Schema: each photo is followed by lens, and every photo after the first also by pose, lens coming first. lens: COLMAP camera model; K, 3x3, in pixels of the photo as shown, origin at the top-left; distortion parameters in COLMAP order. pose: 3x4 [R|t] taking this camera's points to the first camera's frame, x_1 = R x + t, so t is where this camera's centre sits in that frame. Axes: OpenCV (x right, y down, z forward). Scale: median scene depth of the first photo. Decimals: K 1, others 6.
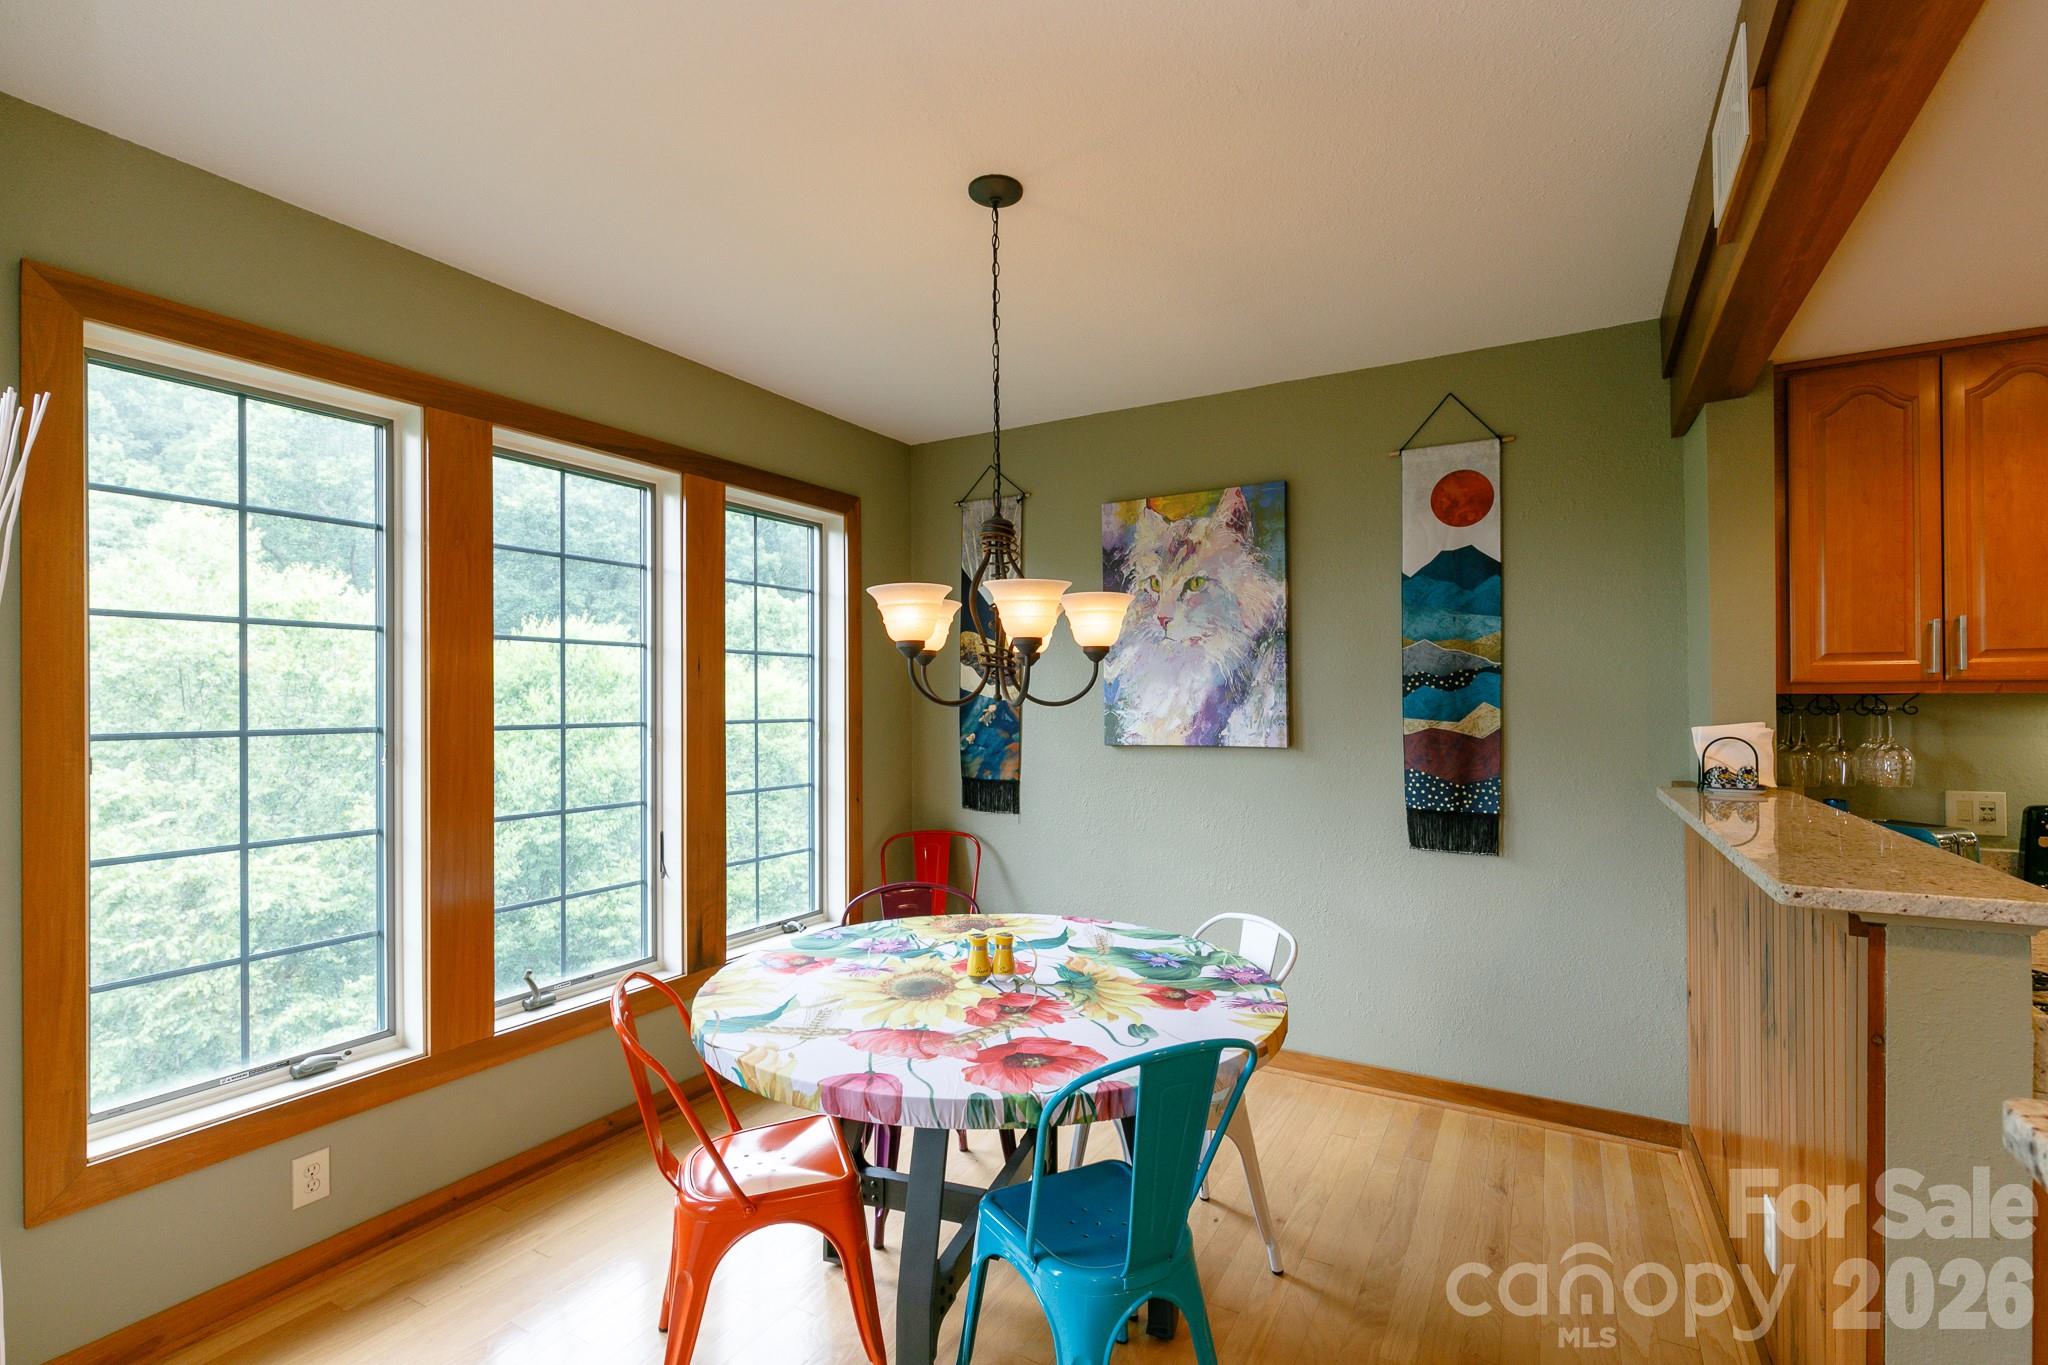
lens RADIAL K [[909.5, 0, 1016.9], [0, 909.5, 702.0], [0, 0, 1]] dist [0.005818, -0.000511]
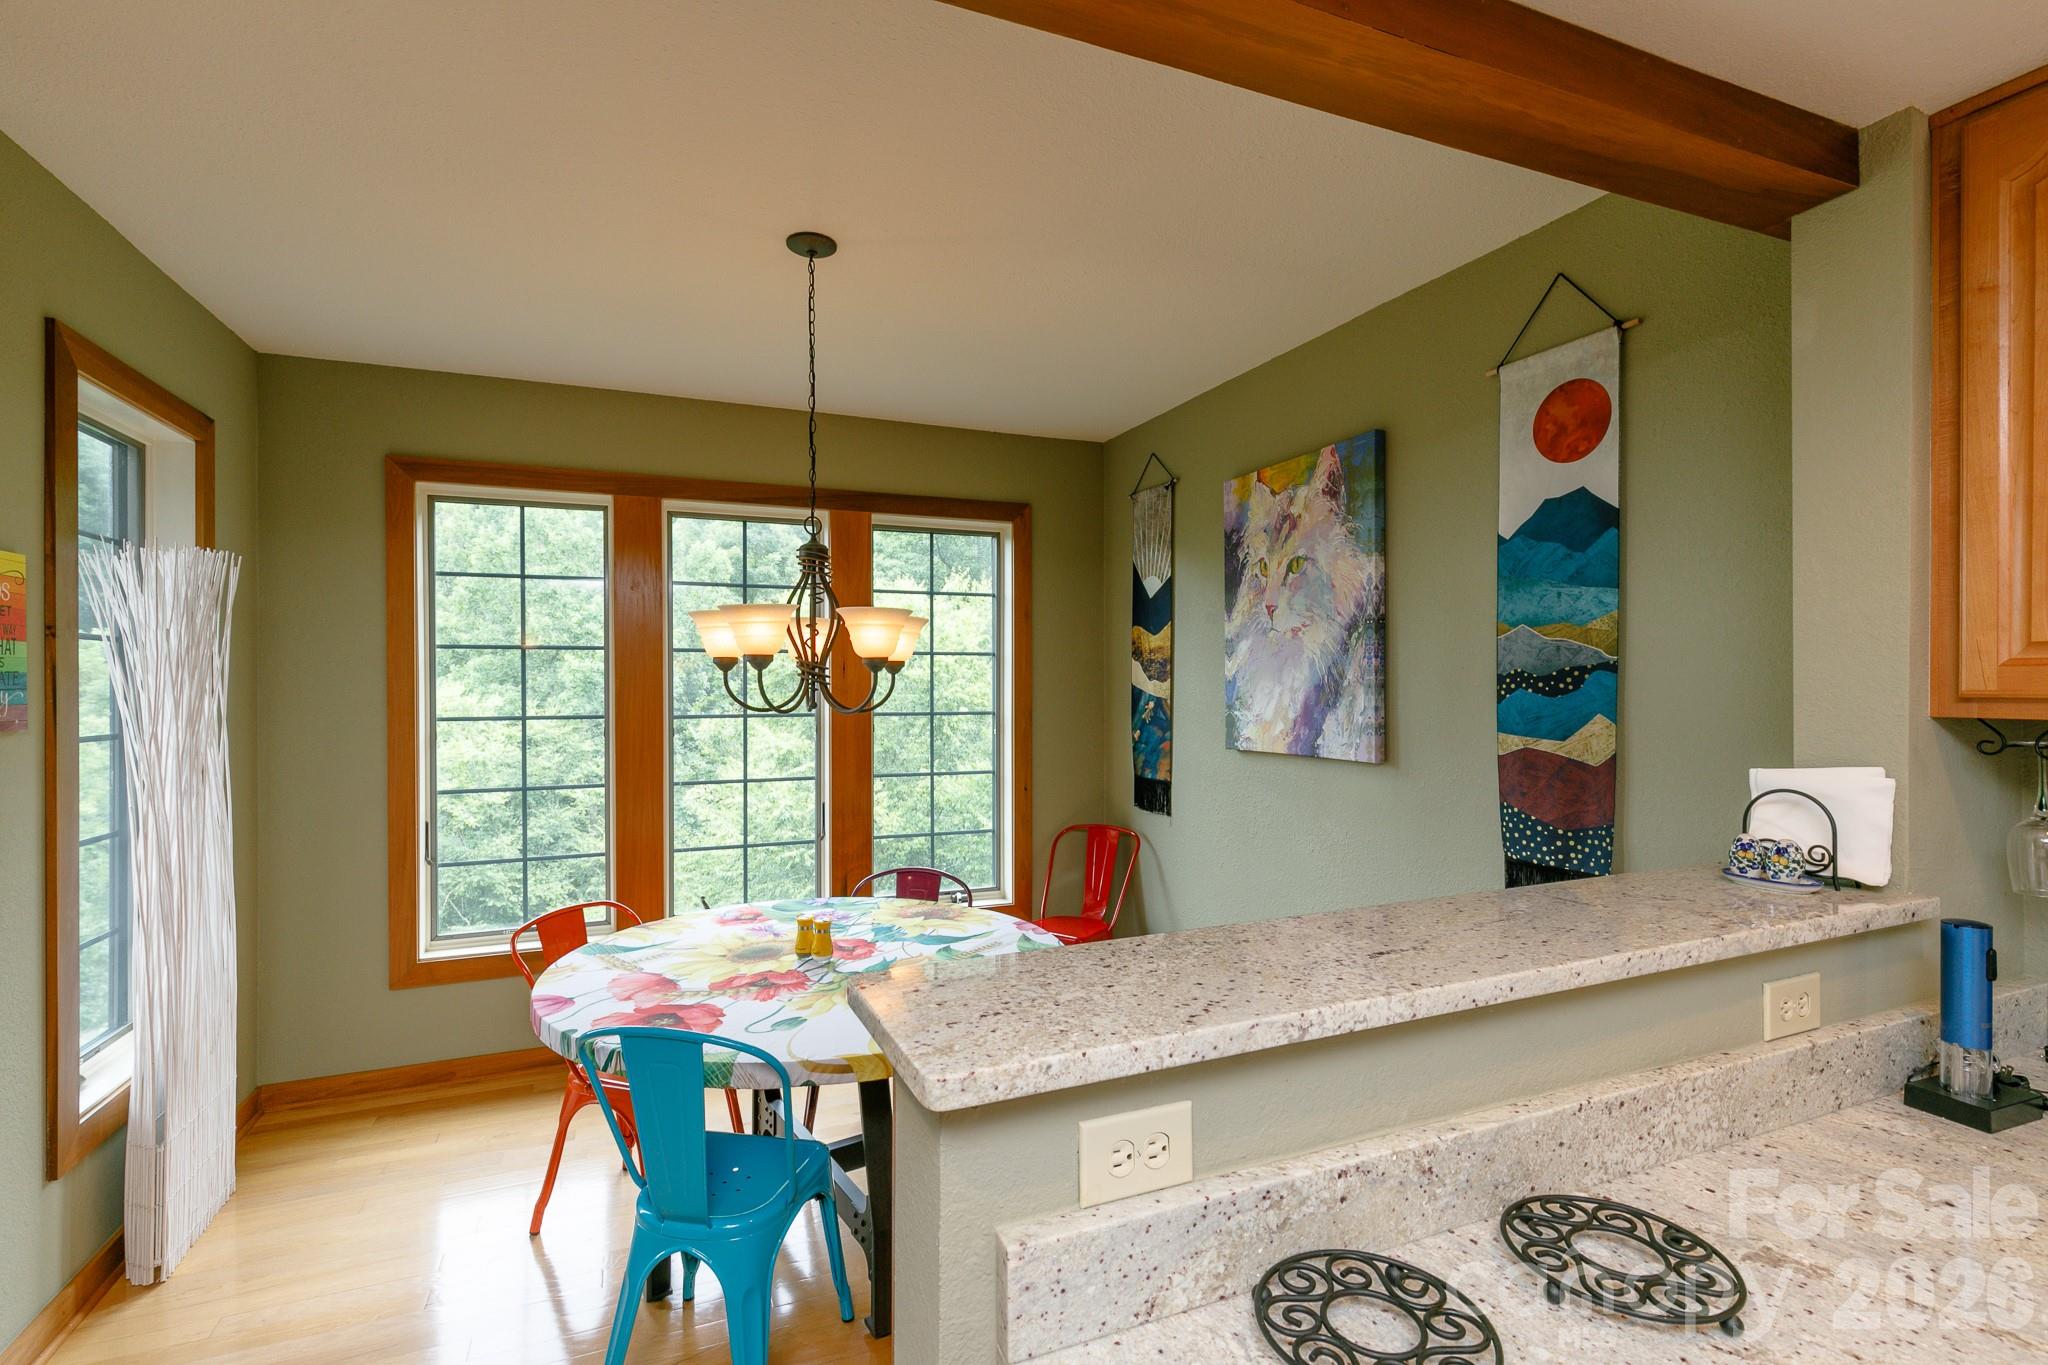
lens RADIAL K [[909.5, 0, 1007.8], [0, 909.5, 691.9], [0, 0, 1]] dist [0.005818, -0.000511]
pose [[0.792186, 0.008239, -0.610224, 0.576487], [-0.001026, 0.999925, 0.012168, -0.024187], [0.610279, -0.009014, 0.792135, 0.182071]]
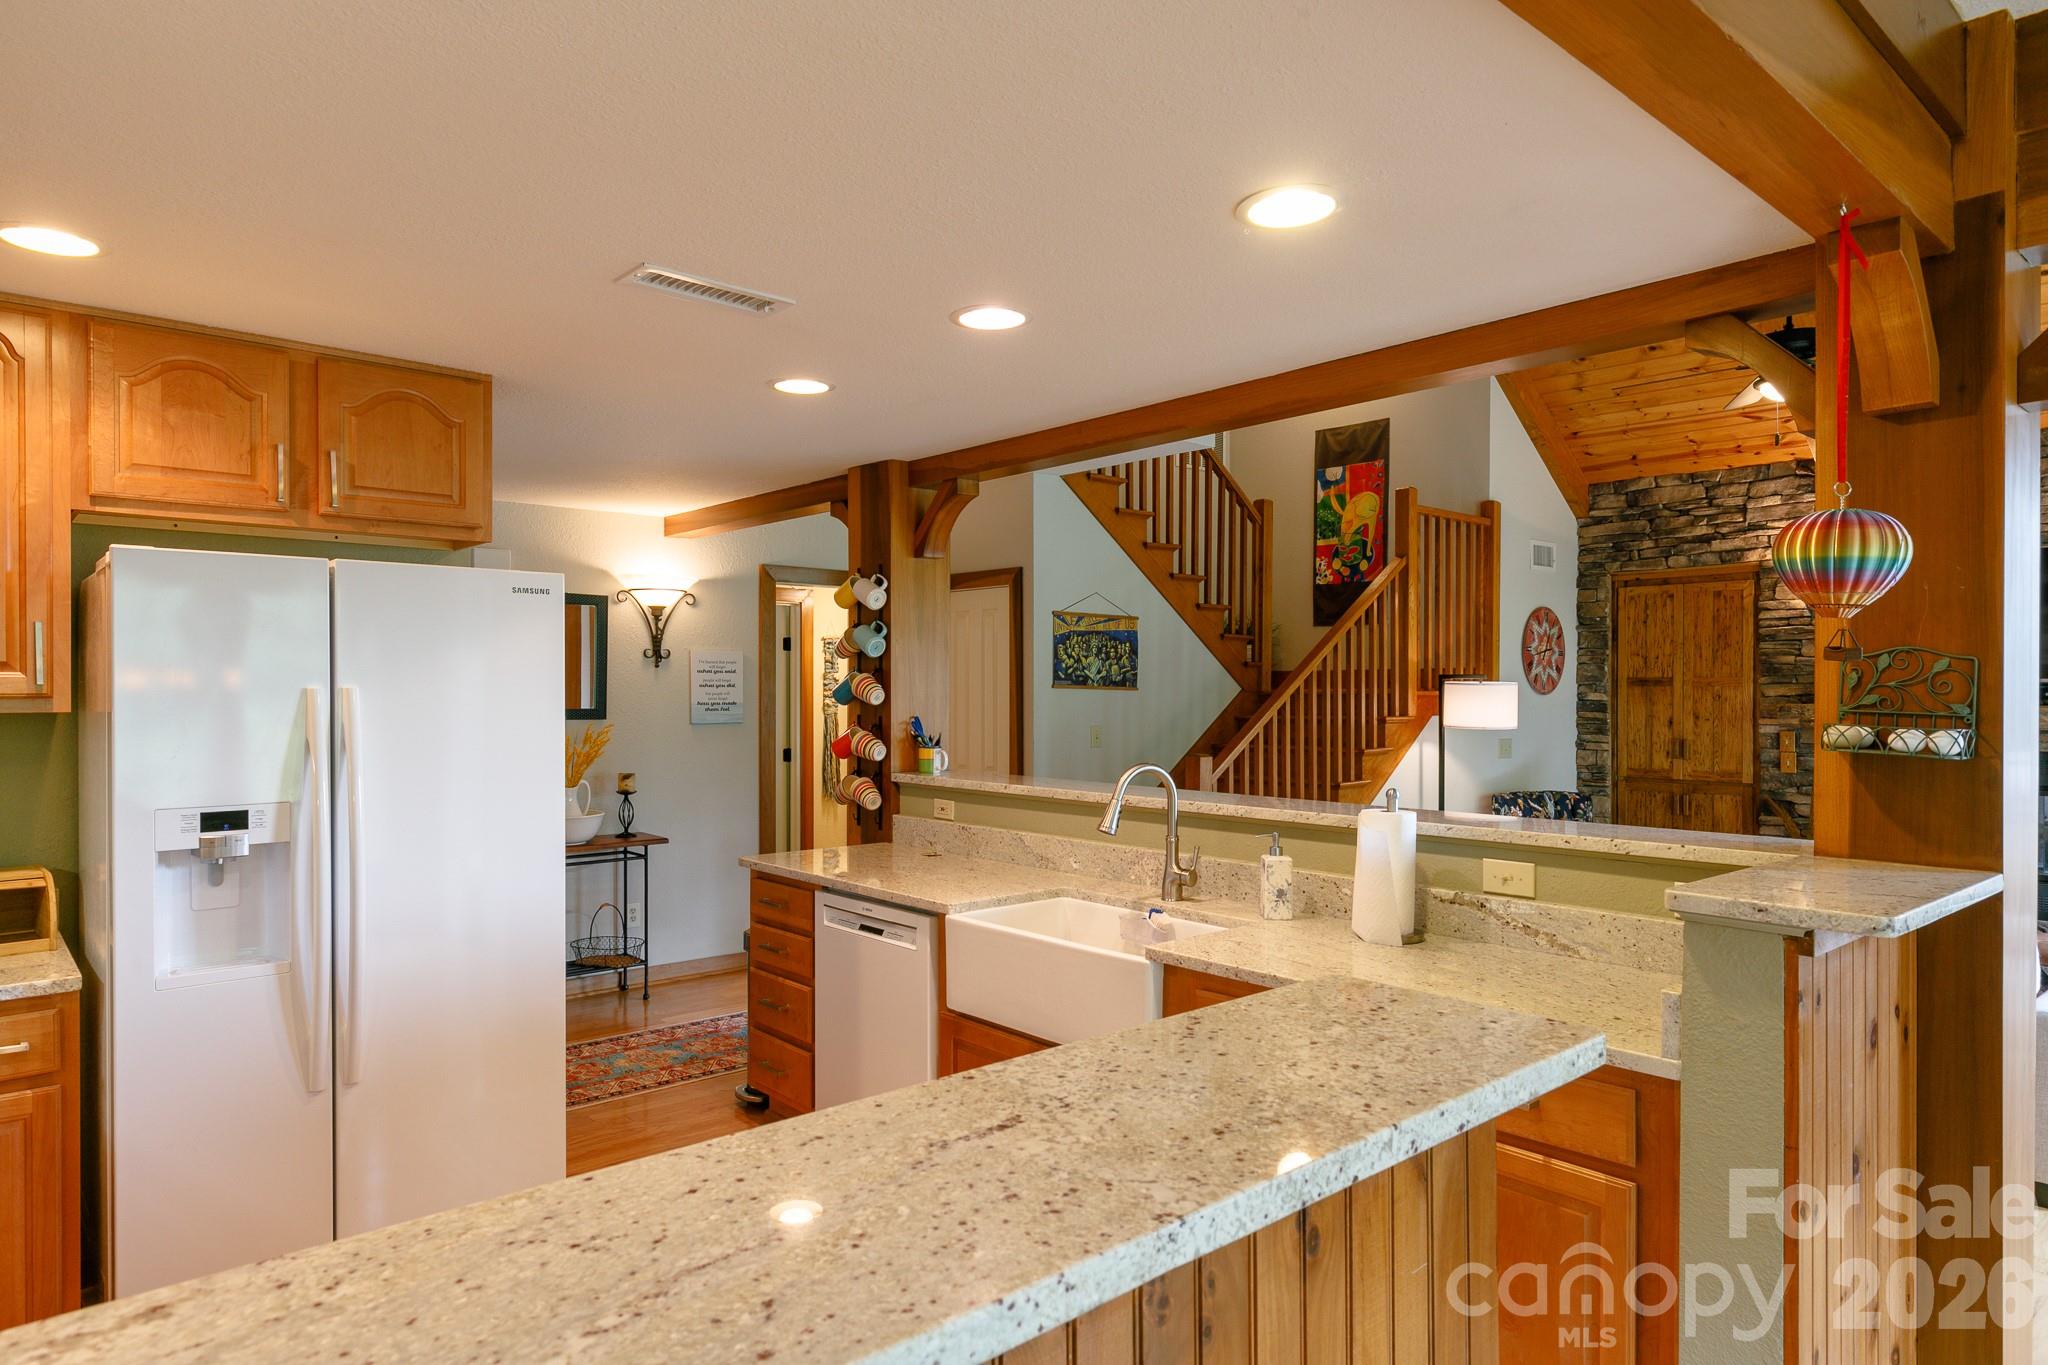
lens RADIAL K [[1206.9, 0, 1020.5], [0, 1206.9, 690.1], [0, 0, 1]] dist [0.000592, -0.001675]
pose [[-0.949063, 0.003085, 0.315070, 0.388167], [0.003873, 0.999991, 0.001874, -0.023202], [-0.315061, 0.002999, -0.949067, 0.798350]]
